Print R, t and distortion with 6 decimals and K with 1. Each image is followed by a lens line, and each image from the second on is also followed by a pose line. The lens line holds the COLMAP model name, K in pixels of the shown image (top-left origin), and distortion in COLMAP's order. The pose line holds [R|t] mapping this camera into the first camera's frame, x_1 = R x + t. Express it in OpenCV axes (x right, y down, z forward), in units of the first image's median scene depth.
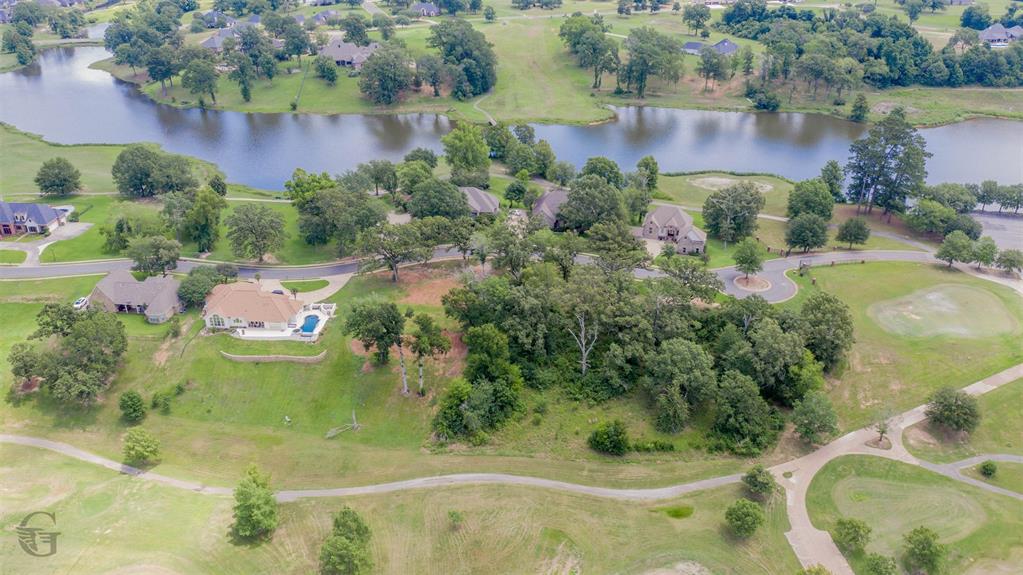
lens RADIAL K [[795.8, 0, 511.5], [0, 795.8, 287.5], [0, 0, 1]] dist [-0.019195, 0.000522]
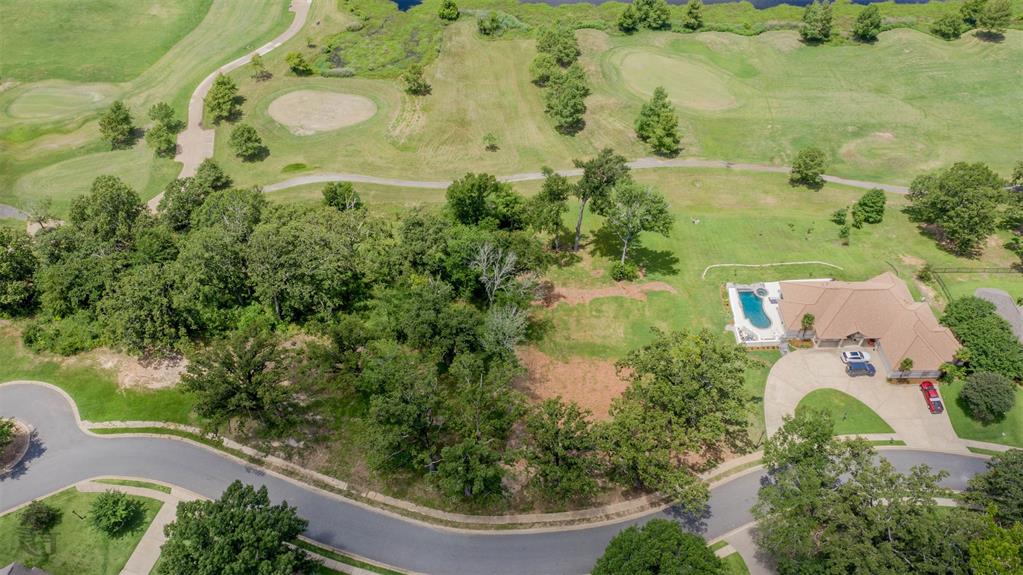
lens RADIAL K [[795.8, 0, 511.5], [0, 795.8, 287.5], [0, 0, 1]] dist [-0.019195, 0.000522]
pose [[-0.996404, 0.058976, -0.060840, -0.005472], [-0.041153, 0.290812, 0.955895, -0.247648], [0.074067, 0.954961, -0.287339, 0.491061]]
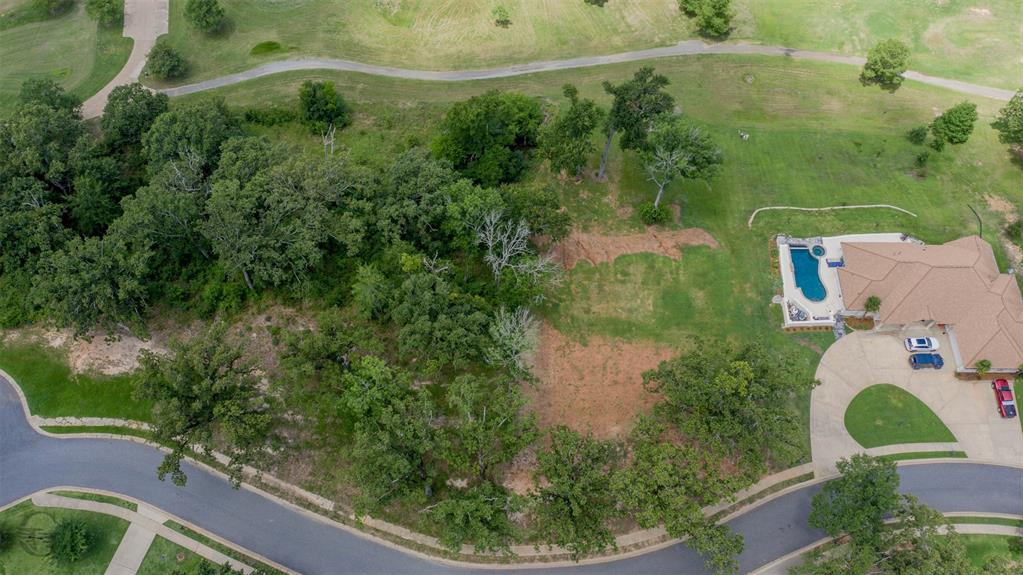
lens RADIAL K [[795.8, 0, 511.5], [0, 795.8, 287.5], [0, 0, 1]] dist [-0.019195, 0.000522]
pose [[-0.998043, 0.054208, -0.031155, -0.011051], [-0.030585, 0.011328, 0.999468, -0.216141], [0.054532, 0.998465, -0.009648, 0.425323]]
